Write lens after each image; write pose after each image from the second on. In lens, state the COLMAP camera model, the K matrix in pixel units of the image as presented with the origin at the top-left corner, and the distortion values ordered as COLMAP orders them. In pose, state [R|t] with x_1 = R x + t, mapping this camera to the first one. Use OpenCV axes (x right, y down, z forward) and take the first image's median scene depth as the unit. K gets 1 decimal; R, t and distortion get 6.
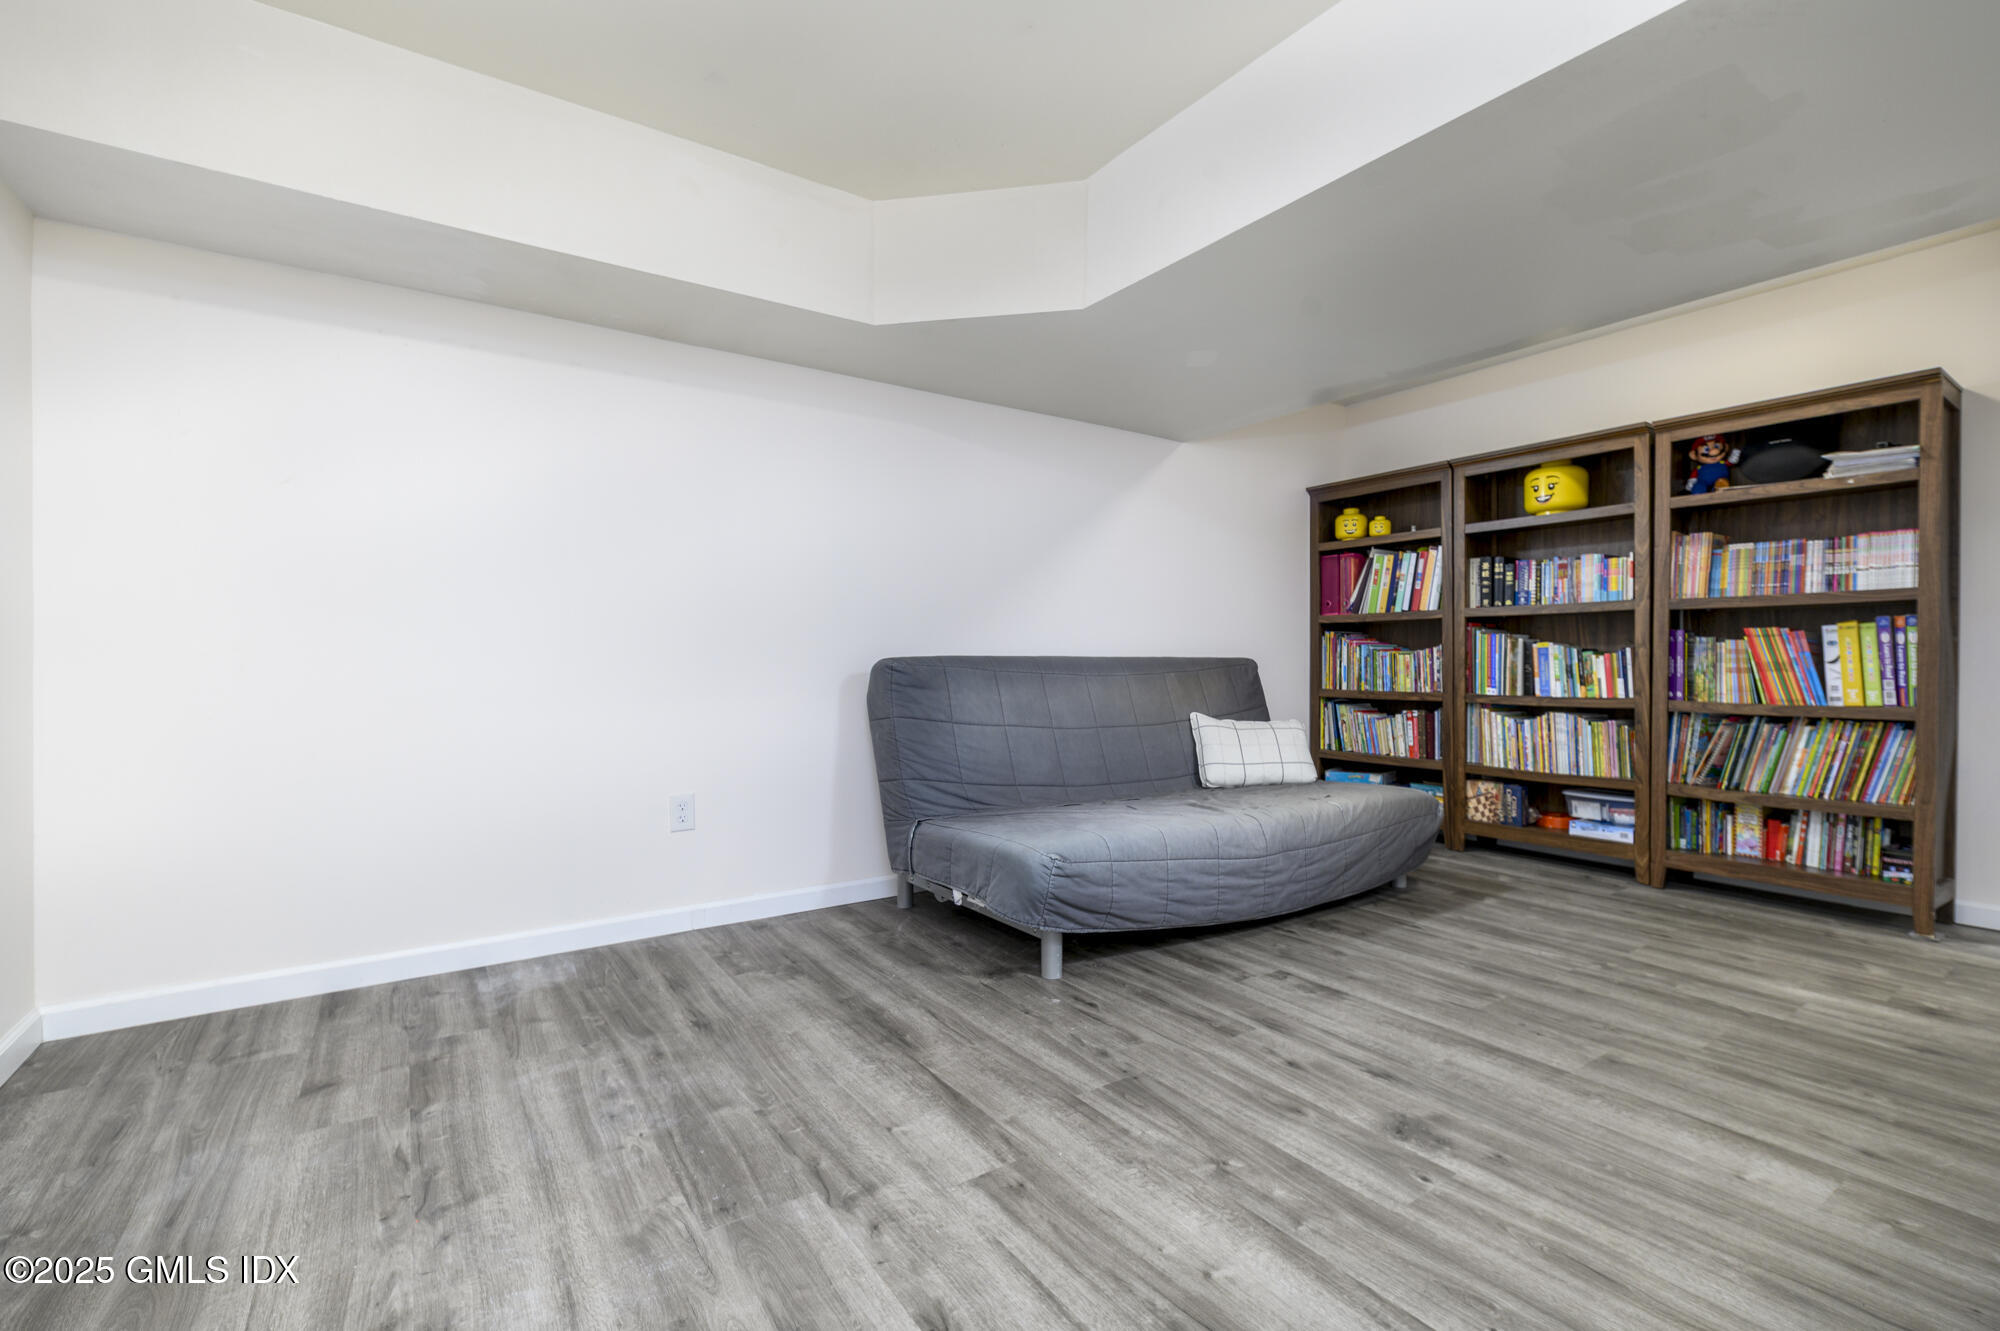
lens RADIAL K [[876.3, 0, 989.5], [0, 876.3, 663.2], [0, 0, 1]] dist [0.000444, -0.001191]
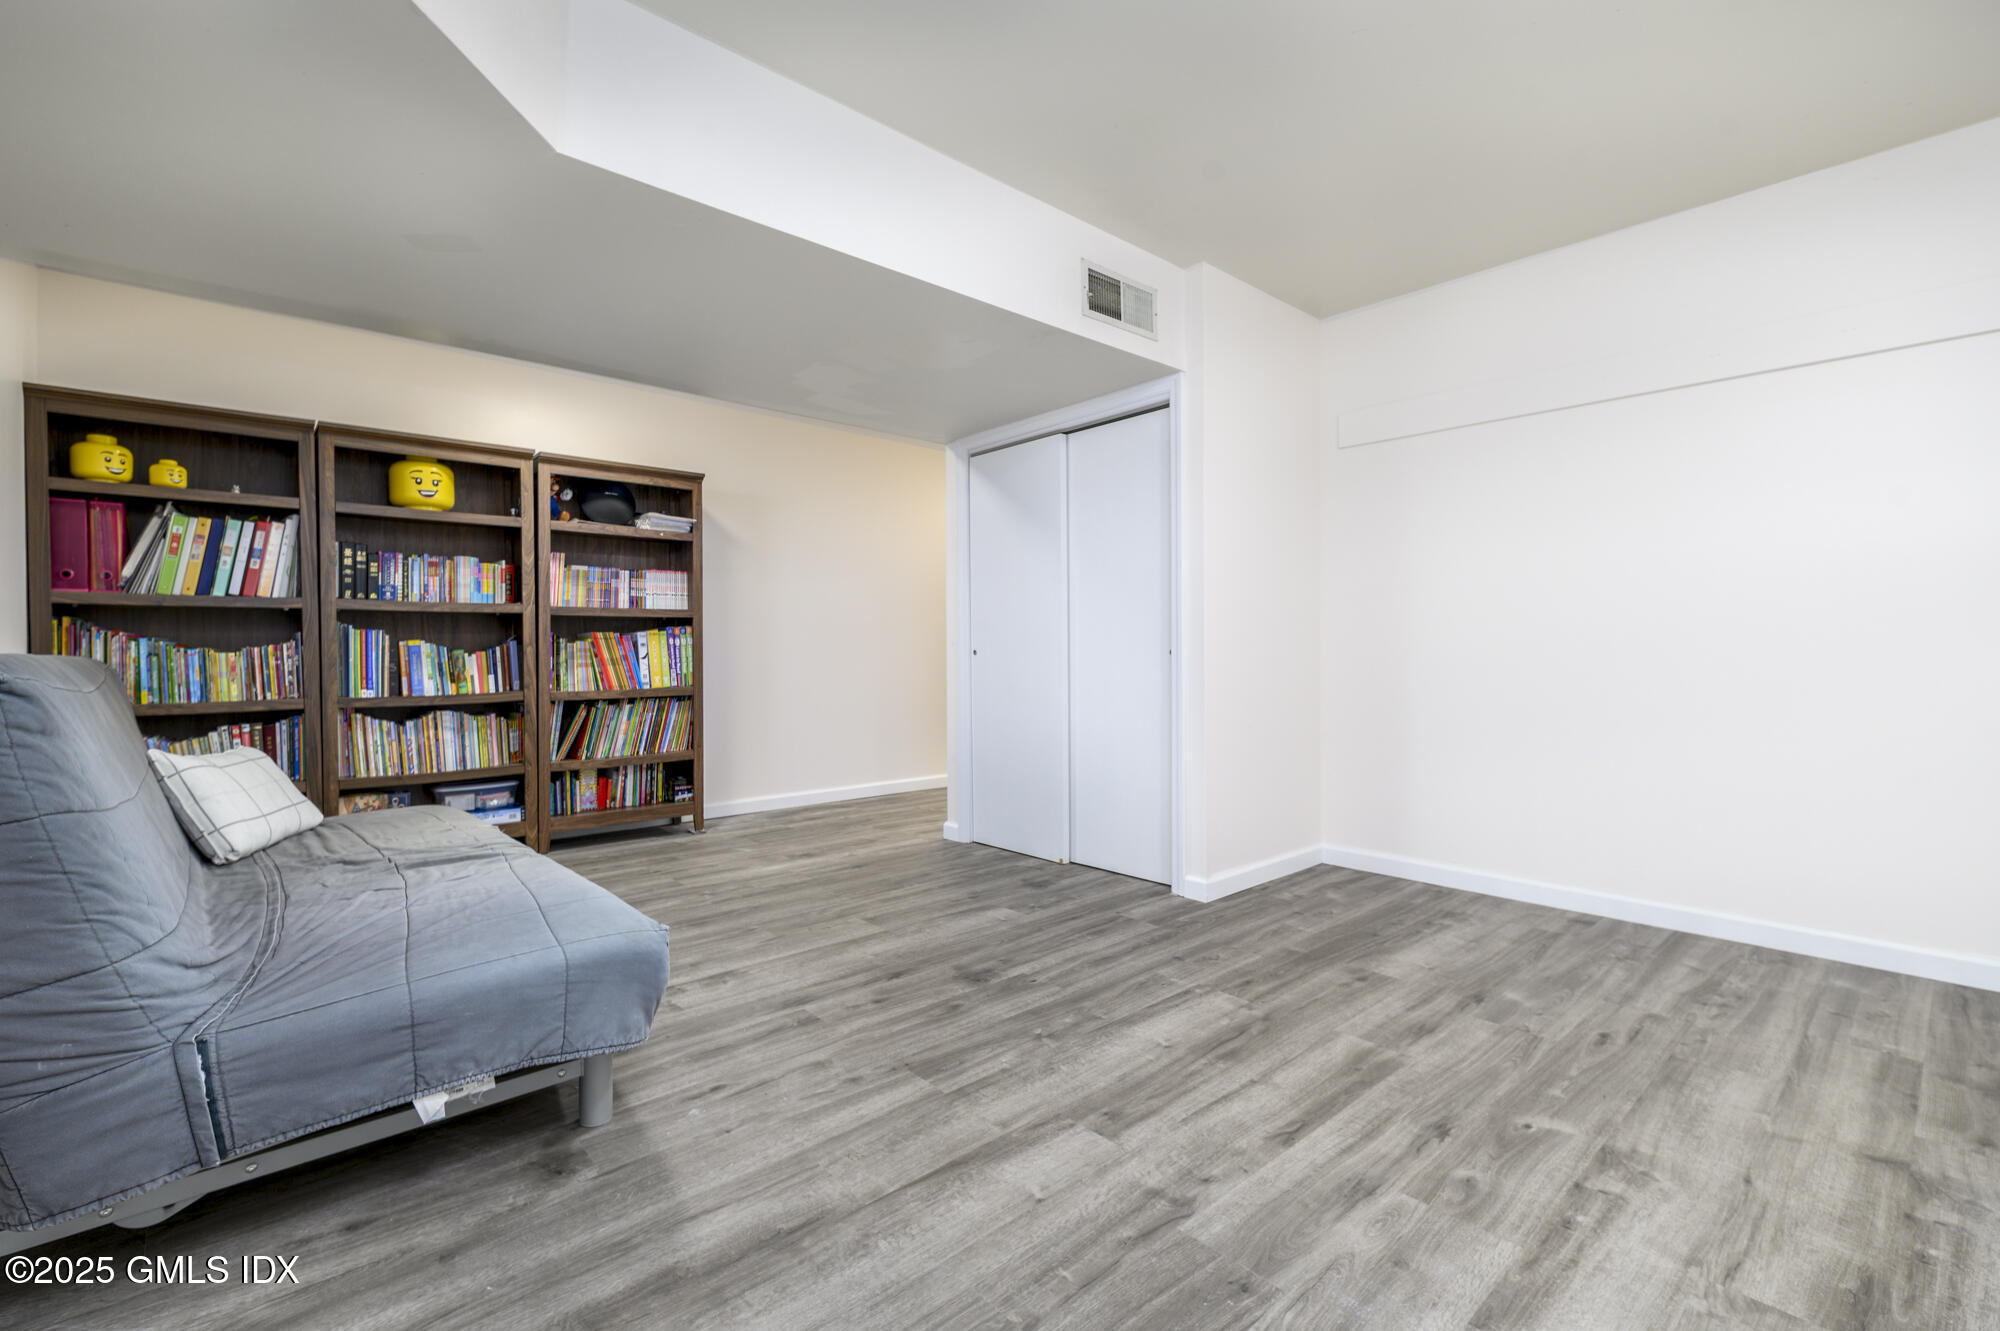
lens RADIAL K [[876.3, 0, 989.5], [0, 876.3, 663.2], [0, 0, 1]] dist [0.000444, -0.001191]
pose [[-0.137586, -0.010497, 0.990434, -0.510584], [0.010417, 0.999873, 0.012044, -0.004328], [-0.990435, 0.011974, -0.137459, 0.619706]]
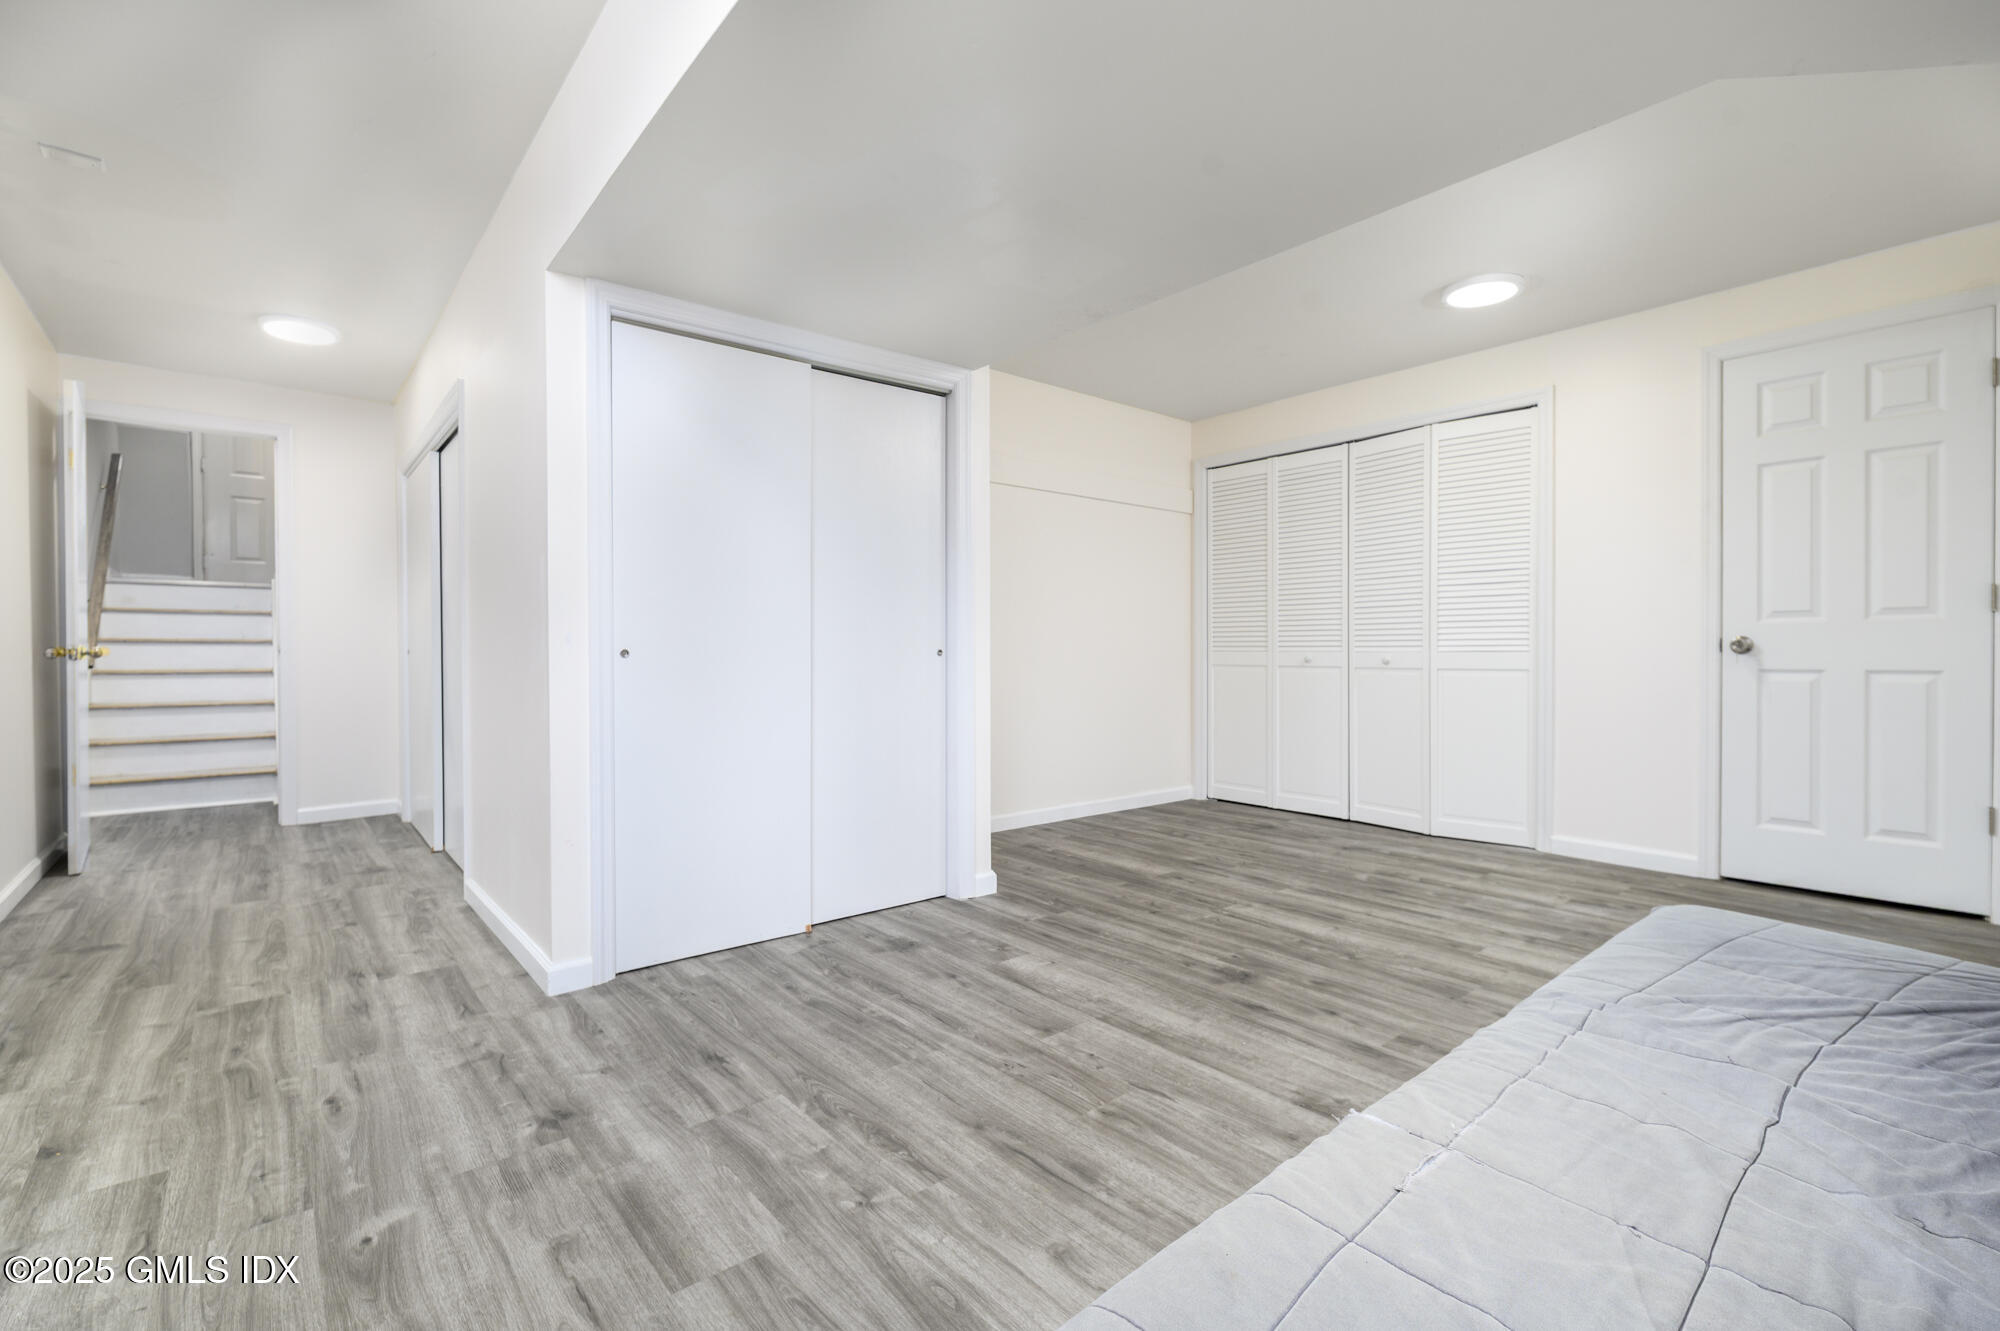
lens RADIAL K [[885.3, 0, 990.6], [0, 885.3, 657.7], [0, 0, 1]] dist [-0.000414, -0.000671]
pose [[-0.994229, 0.004243, -0.107199, 0.553731], [0.002926, 0.999918, 0.012442, -0.008502], [0.107243, 0.012057, -0.994160, 1.276670]]
